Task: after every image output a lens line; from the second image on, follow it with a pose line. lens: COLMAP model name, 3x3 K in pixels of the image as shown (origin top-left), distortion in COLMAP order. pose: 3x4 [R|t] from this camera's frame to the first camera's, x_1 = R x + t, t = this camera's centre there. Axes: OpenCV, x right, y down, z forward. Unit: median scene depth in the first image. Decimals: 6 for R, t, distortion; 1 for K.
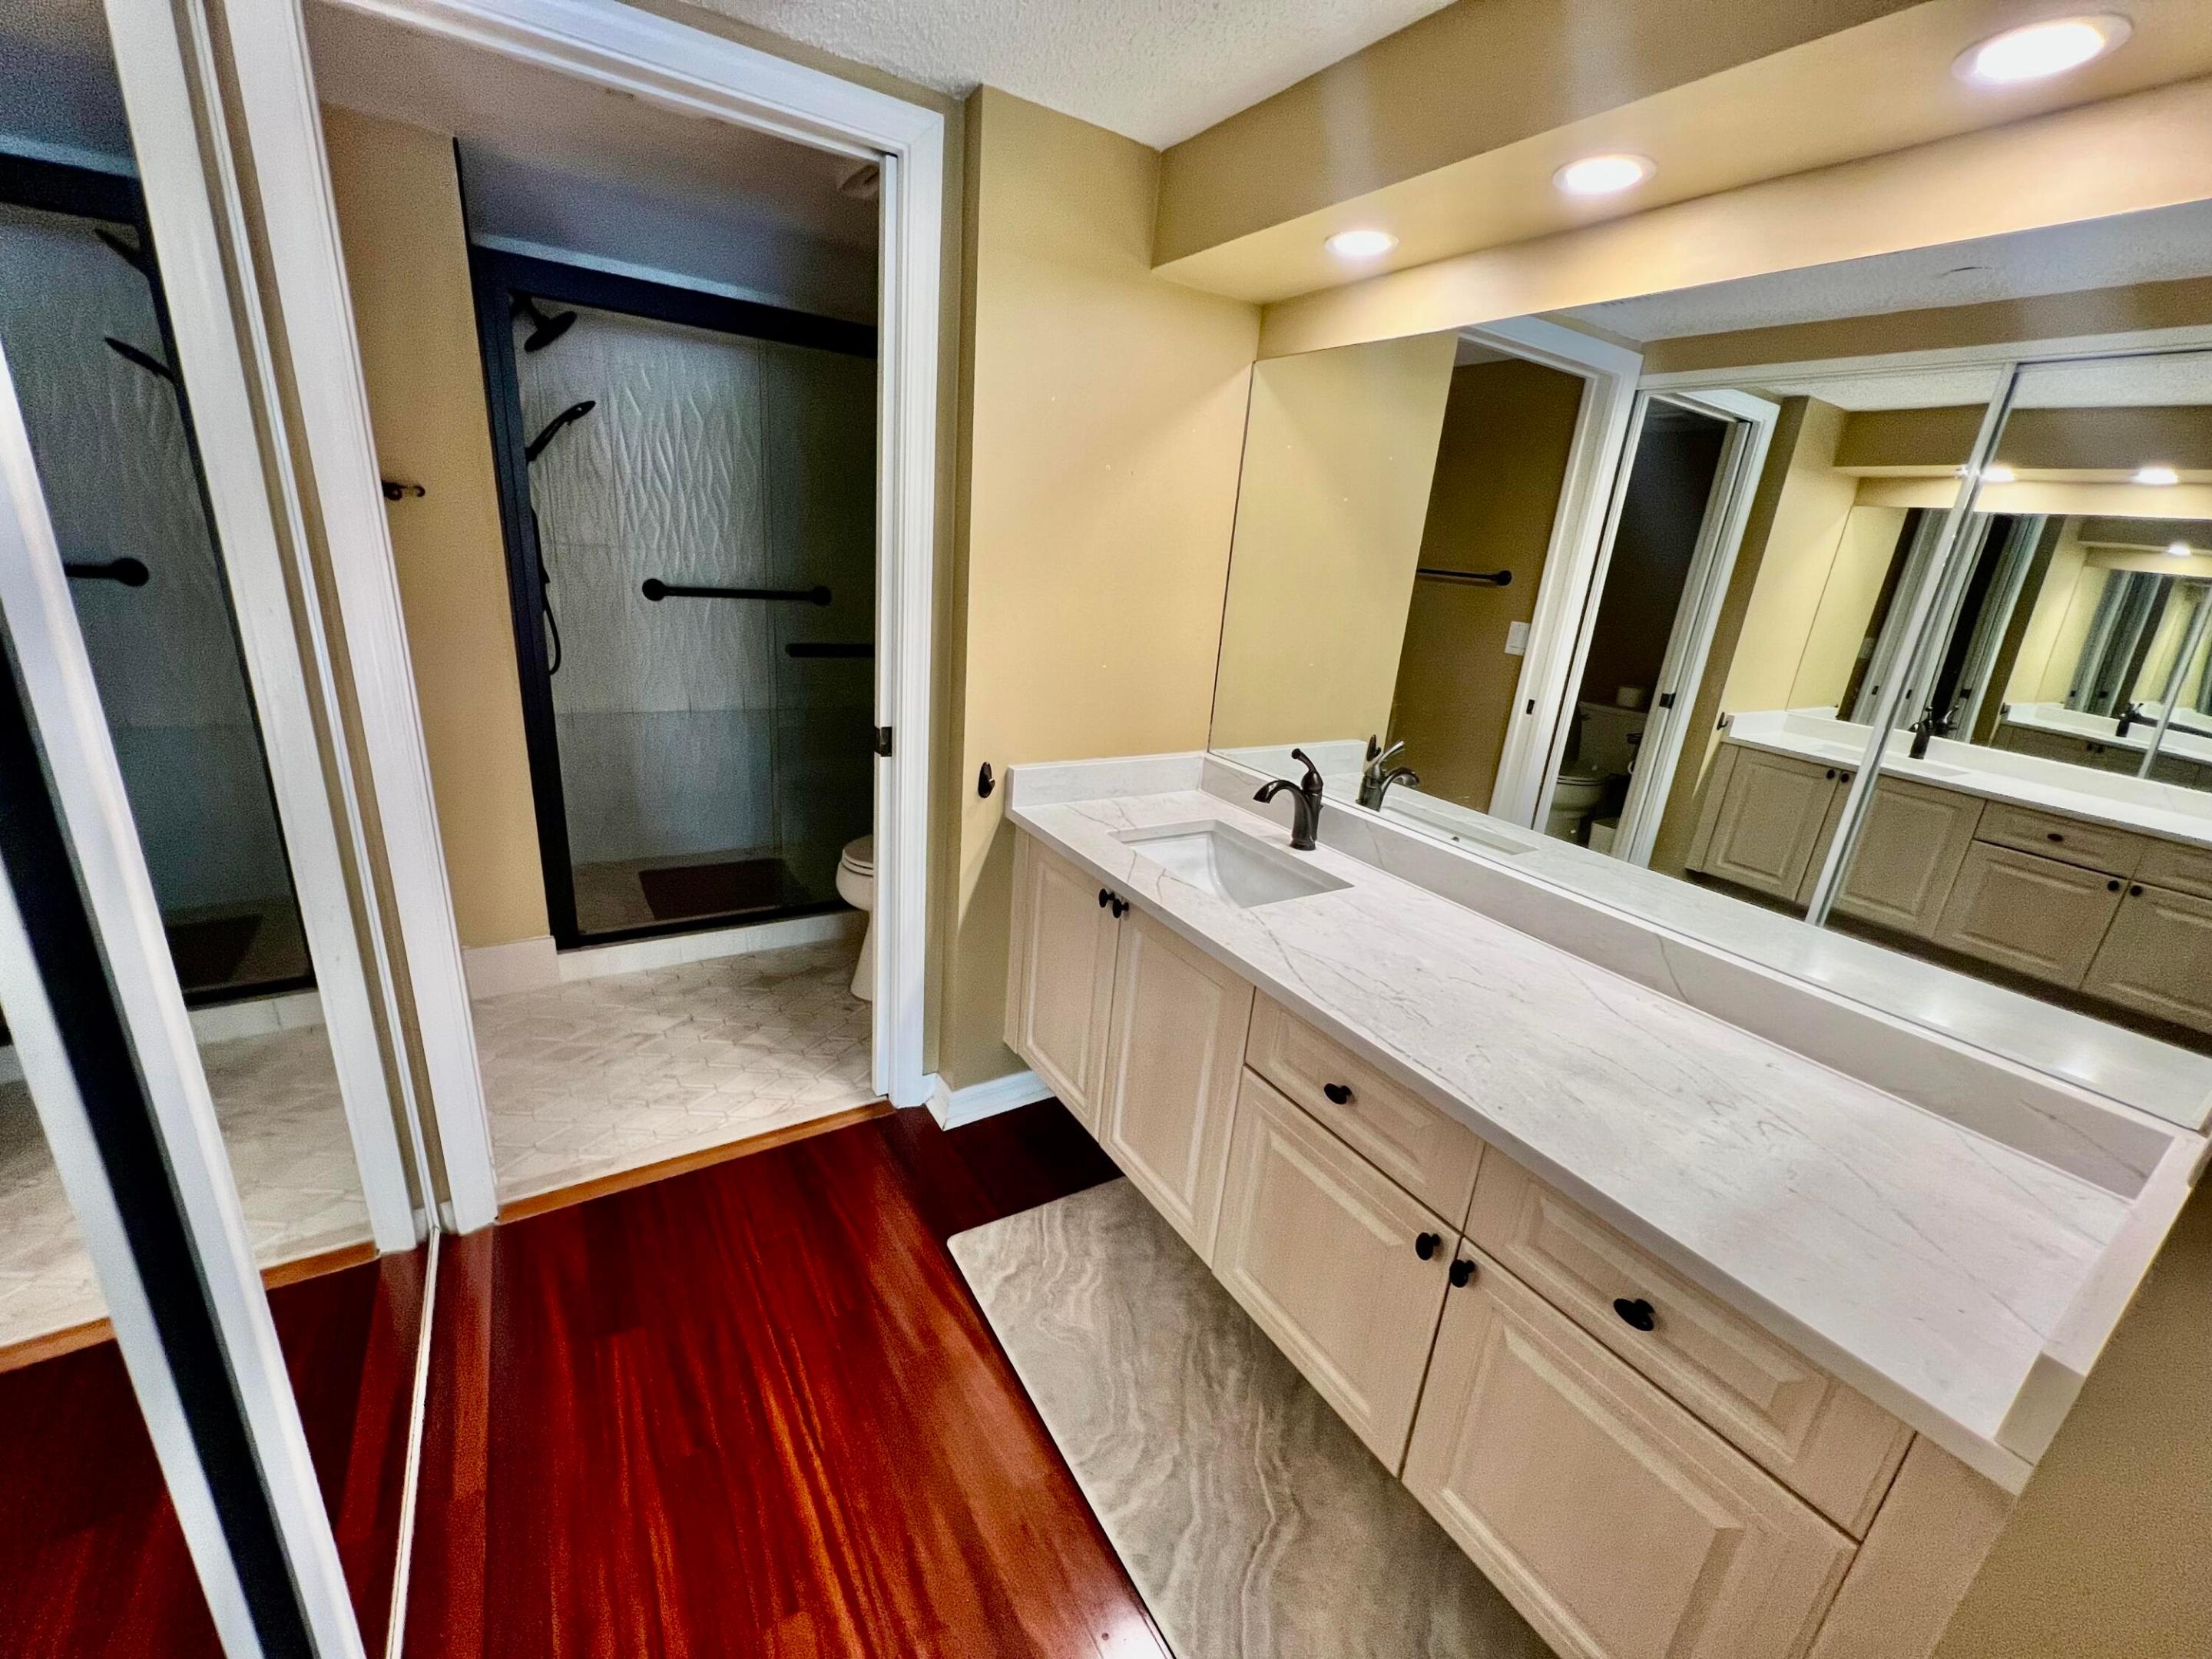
lens RADIAL K [[877.6, 0, 1114.0], [0, 877.6, 816.0], [0, 0, 1]] dist [-0.001034, -0.000072]
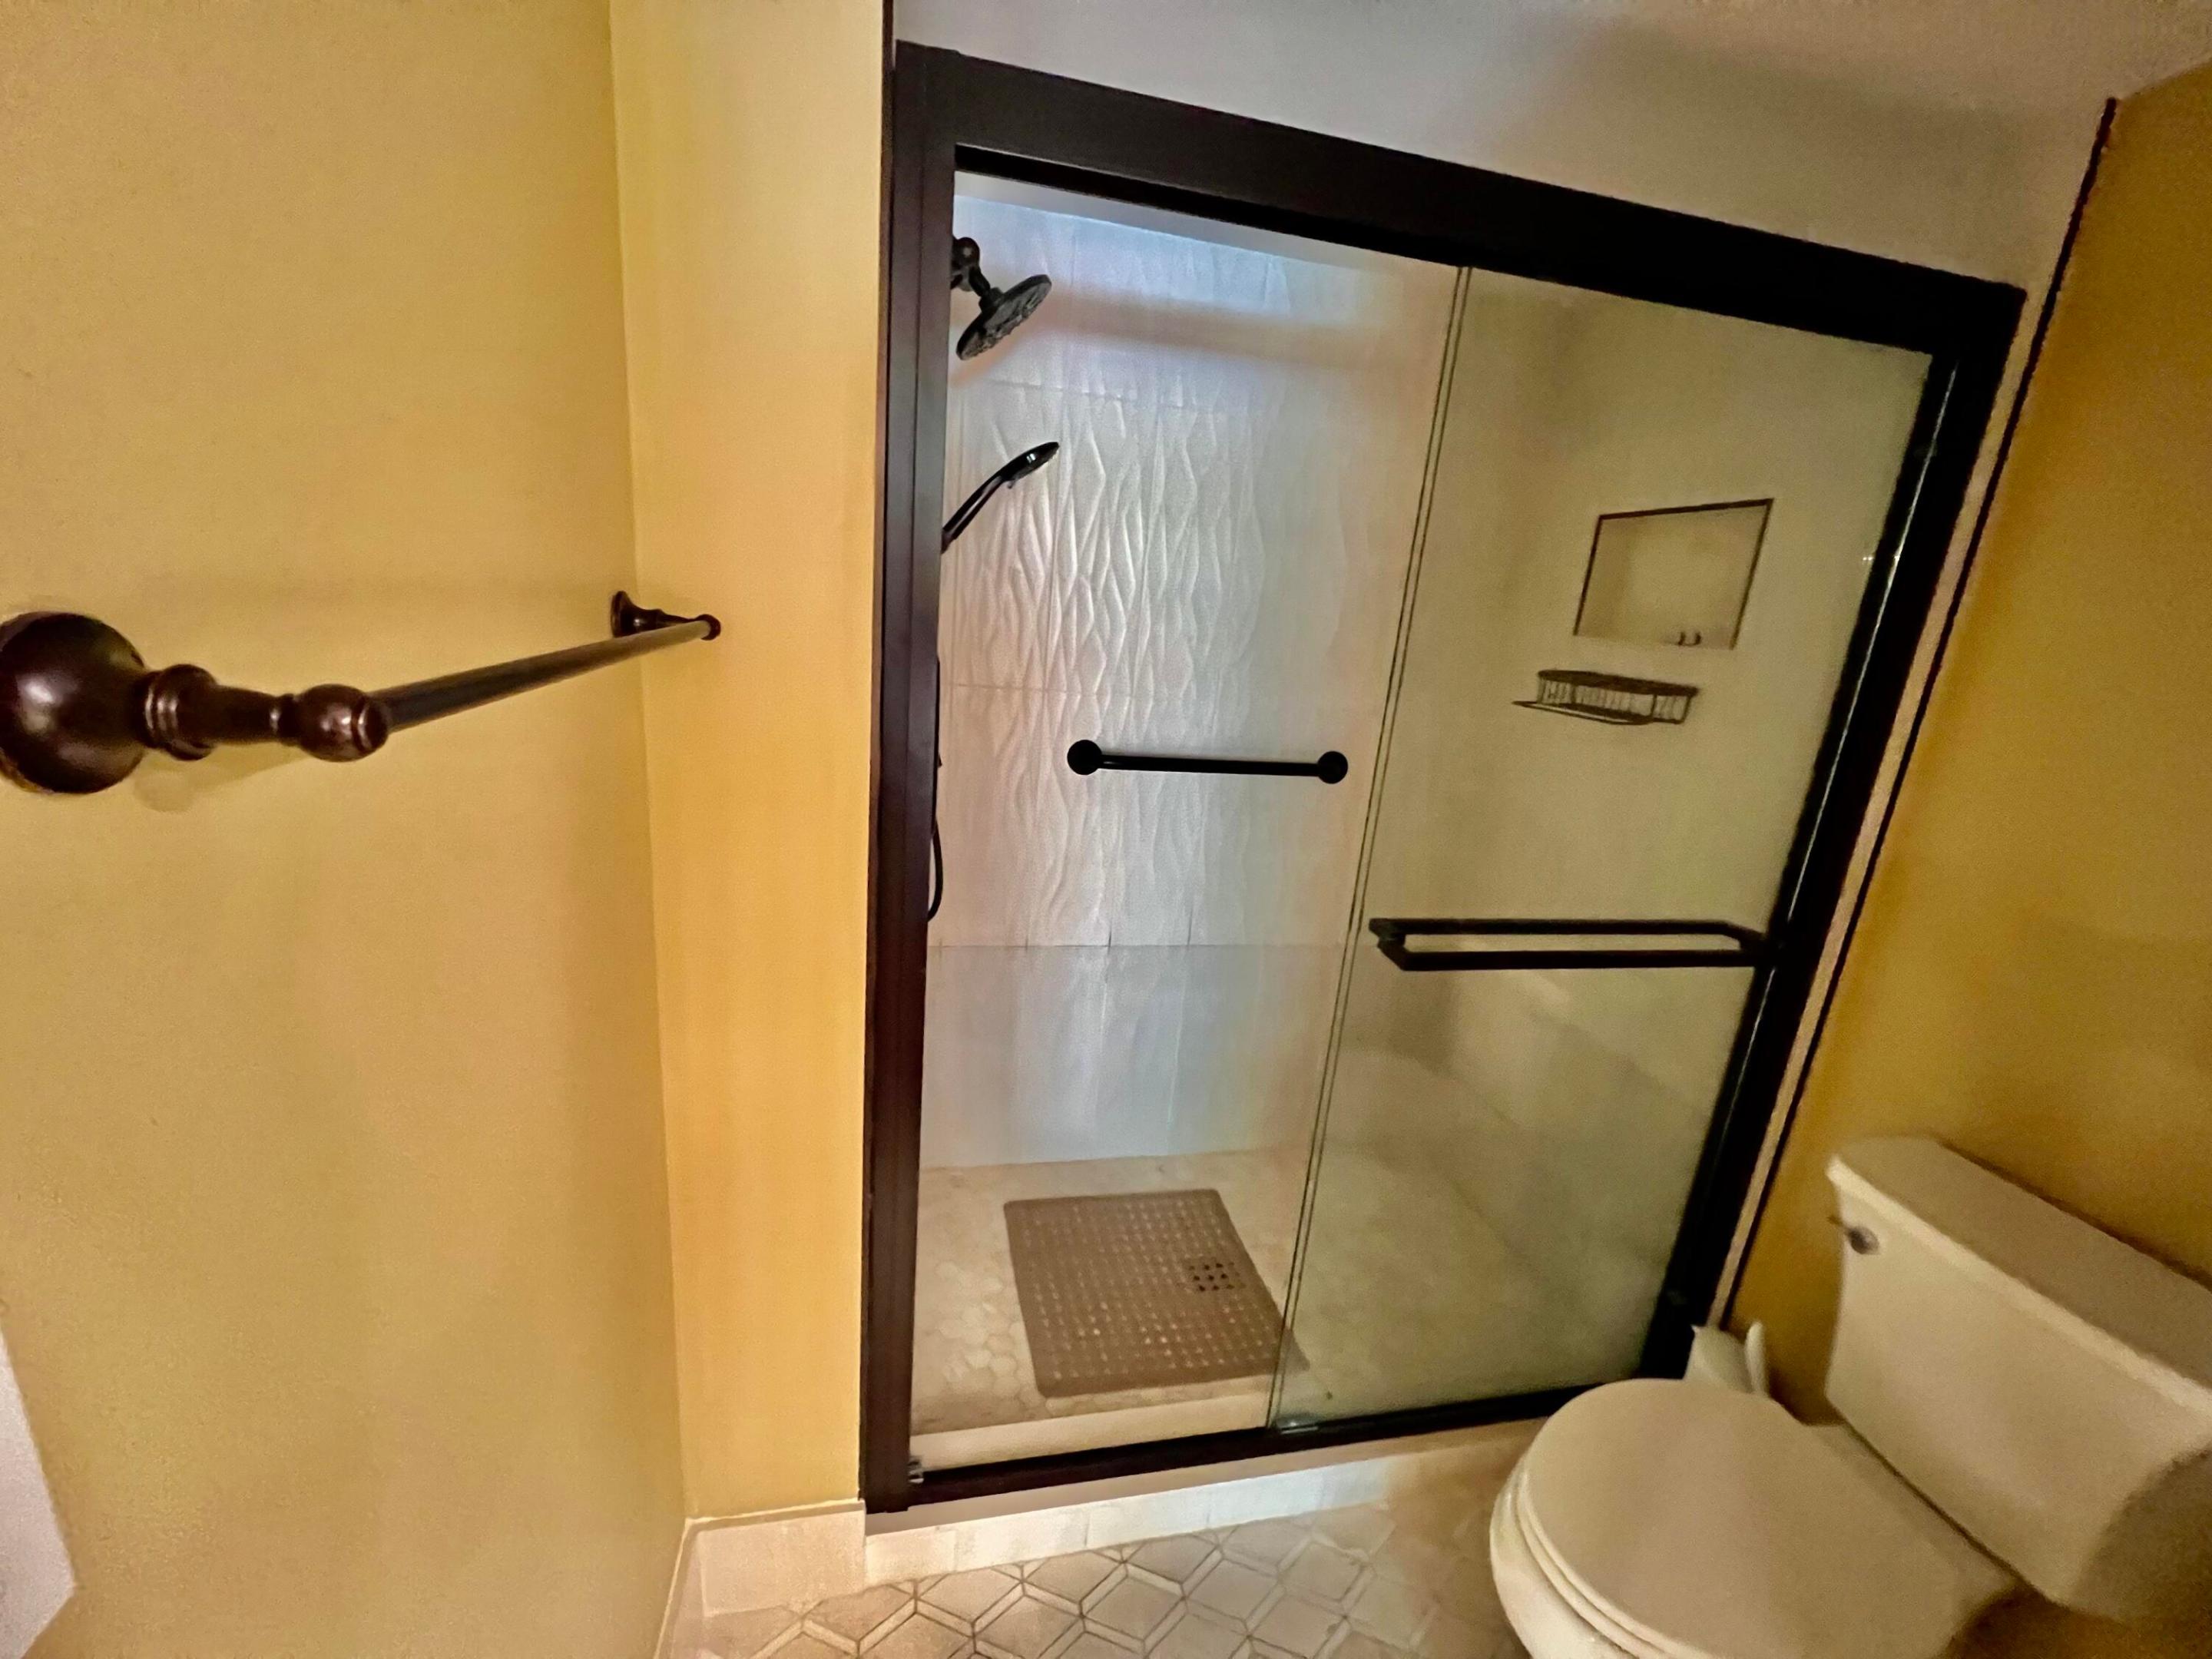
lens RADIAL K [[887.4, 0, 1108.8], [0, 887.4, 833.8], [0, 0, 1]] dist [-0.004696, -0.000188]
pose [[0.938390, 0.082173, -0.335667, -0.307520], [-0.108030, 0.992391, -0.059066, -0.176581], [0.328260, 0.091689, 0.940127, 0.445603]]
